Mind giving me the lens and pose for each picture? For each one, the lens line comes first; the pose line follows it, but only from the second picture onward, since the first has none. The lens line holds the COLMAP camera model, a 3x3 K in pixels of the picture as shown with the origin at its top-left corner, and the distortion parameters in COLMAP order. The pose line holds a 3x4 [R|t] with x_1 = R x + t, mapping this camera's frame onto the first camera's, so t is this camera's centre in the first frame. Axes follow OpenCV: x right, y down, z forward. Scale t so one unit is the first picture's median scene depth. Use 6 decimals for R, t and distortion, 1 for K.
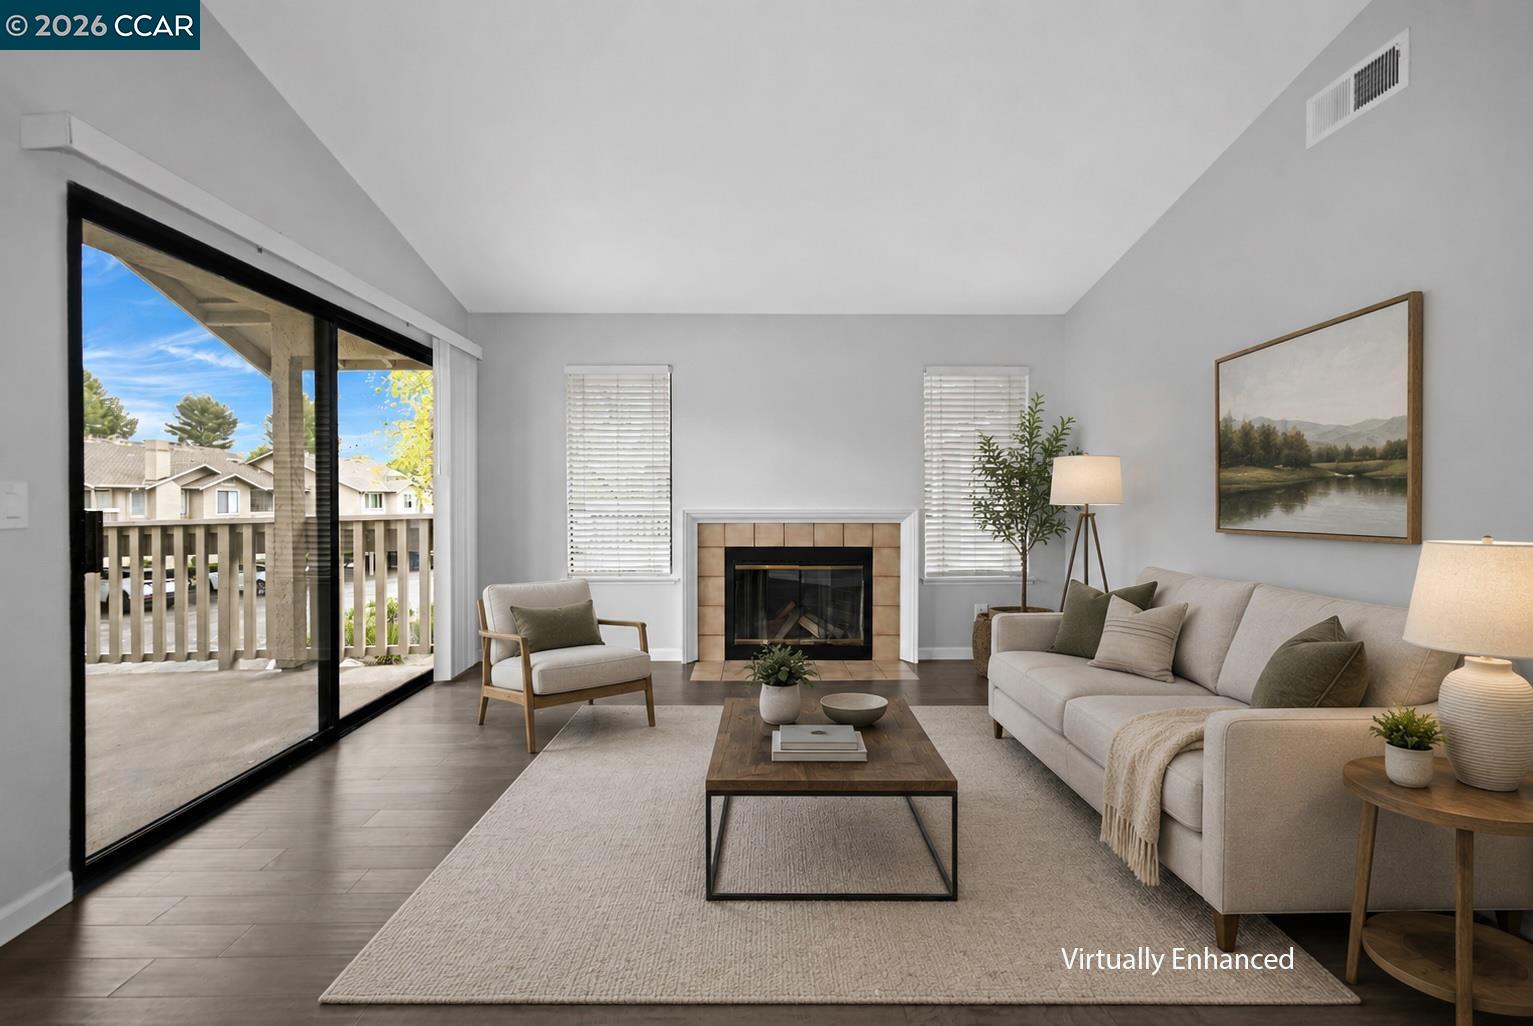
lens RADIAL K [[632.3, 0, 766.5], [0, 632.3, 513.0], [0, 0, 1]] dist [0.010091, 0.000076]
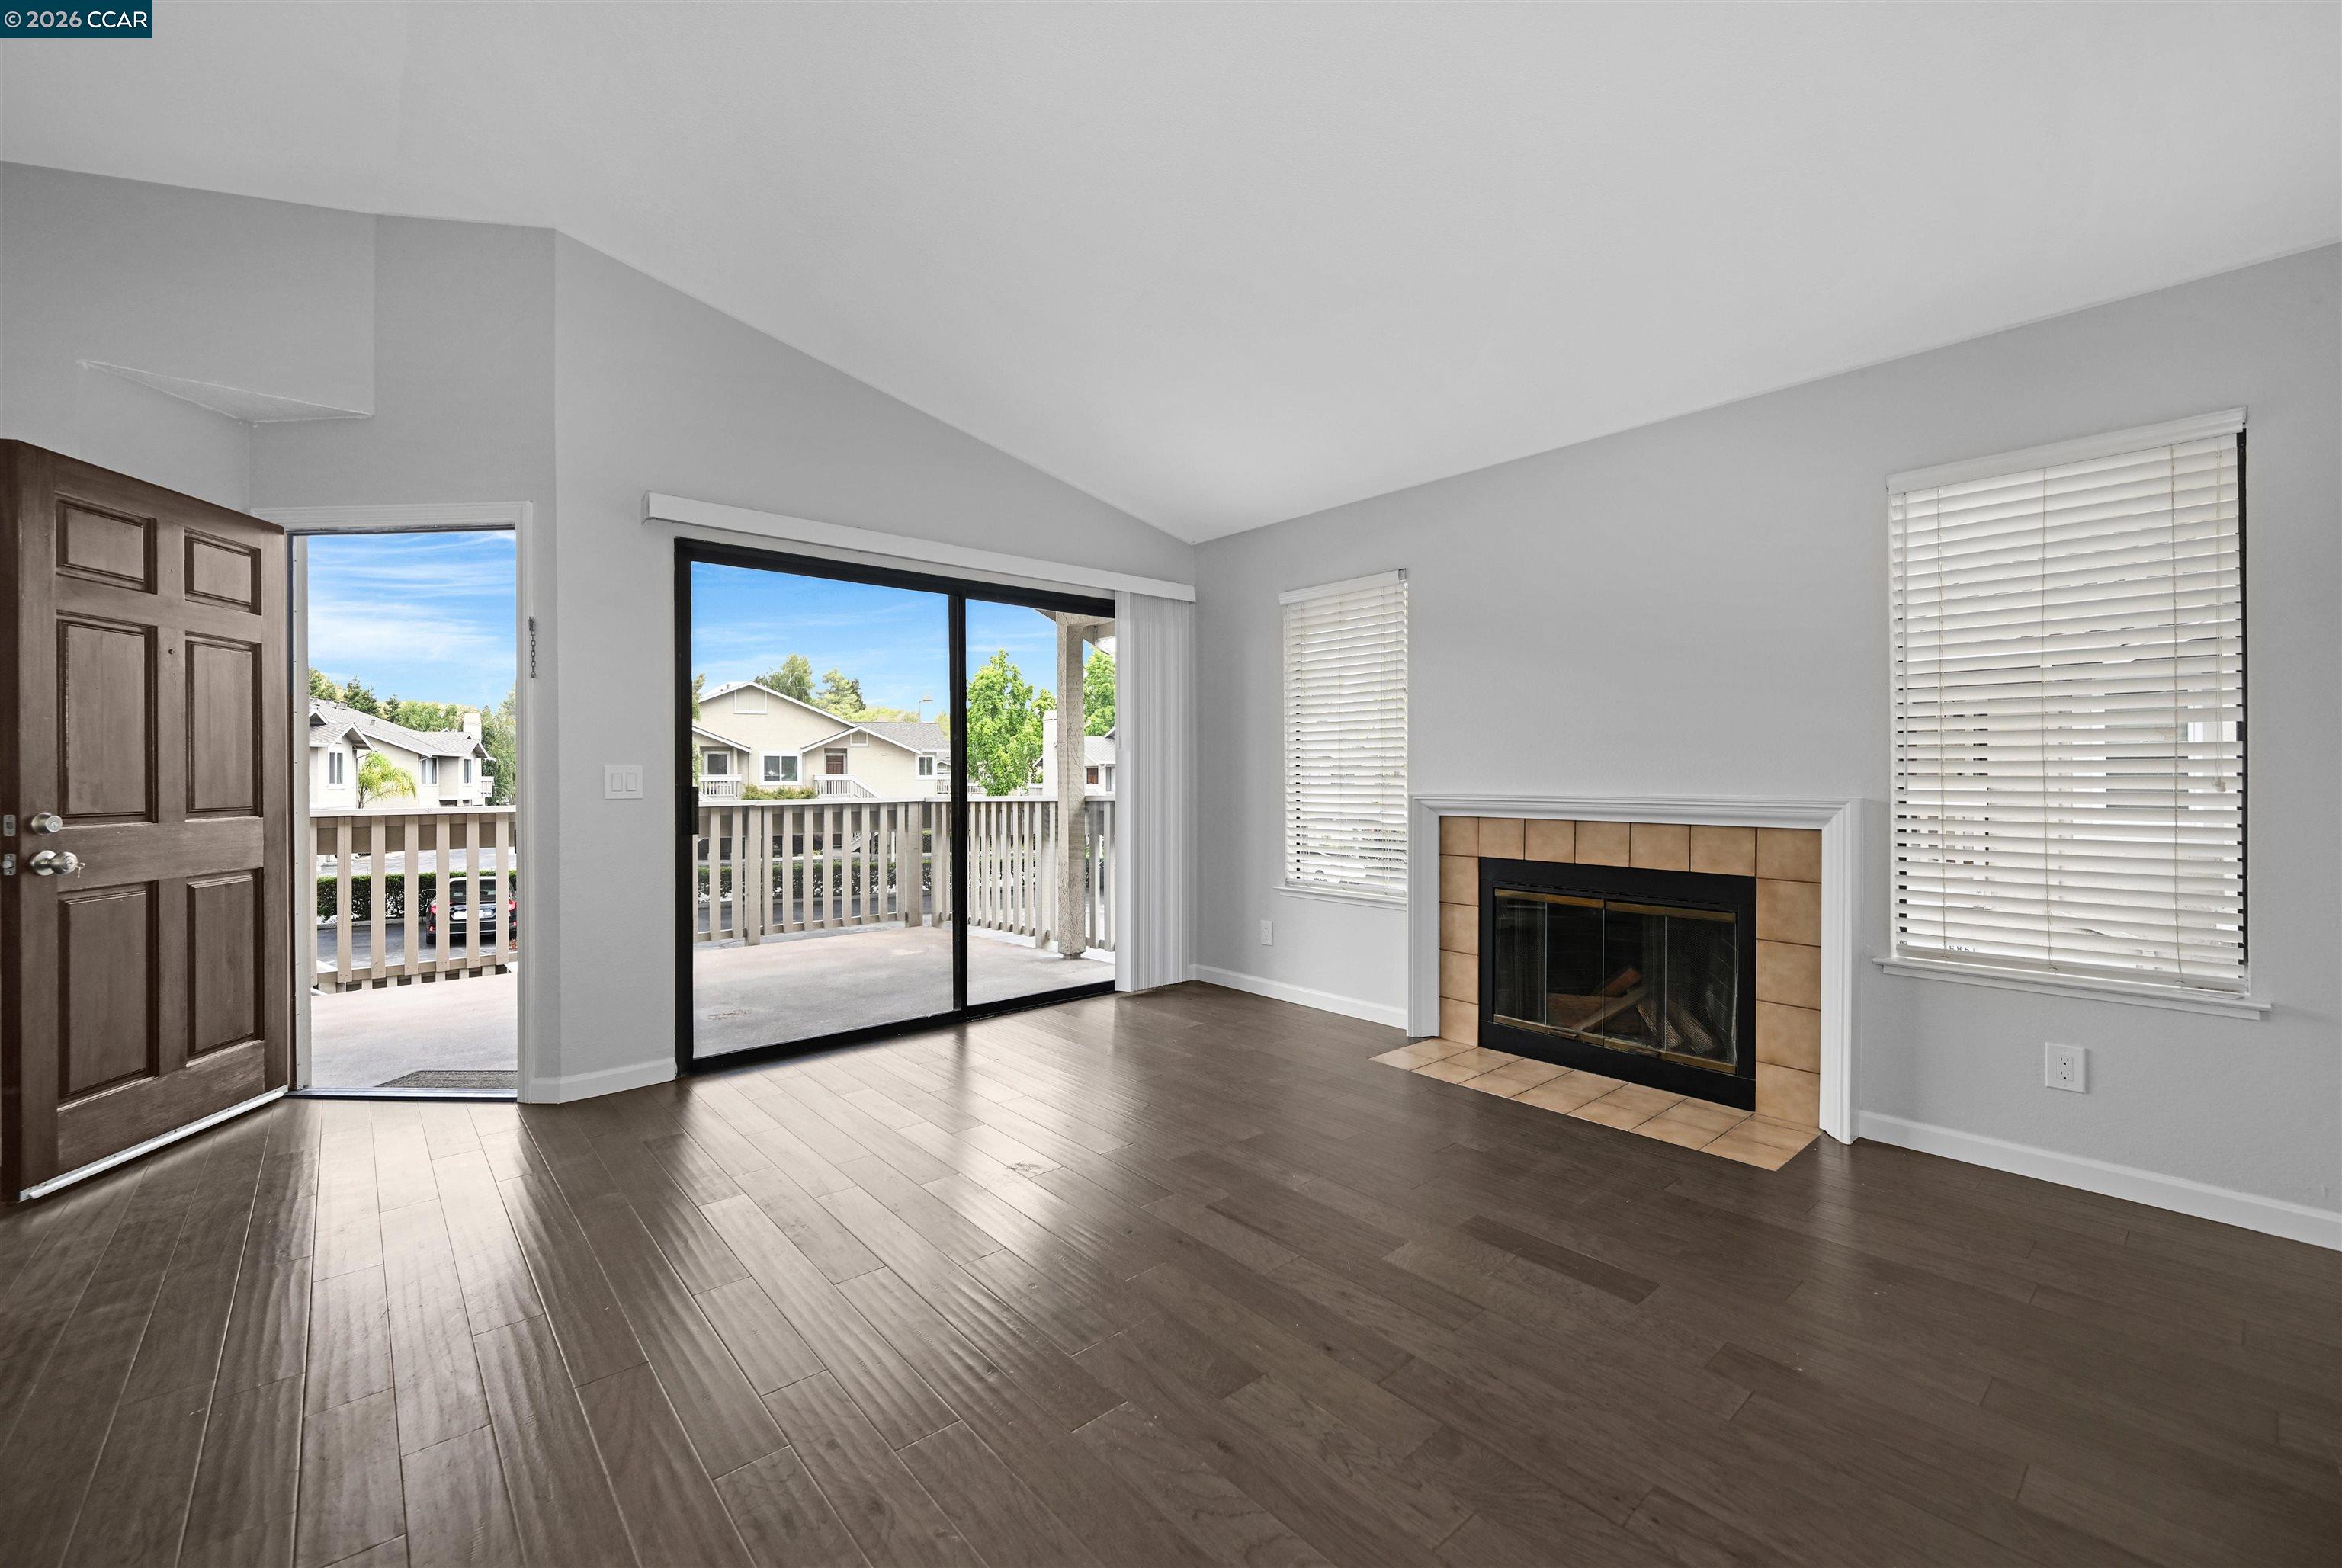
lens RADIAL K [[945.6, 0, 1171.0], [0, 945.6, 784.0], [0, 0, 1]] dist [-0.000874, -0.000072]
pose [[0.662379, 0.008135, -0.749125, 0.411239], [-0.016885, 0.999849, -0.004072, -0.006788], [0.748979, 0.015346, 0.662416, 0.187978]]
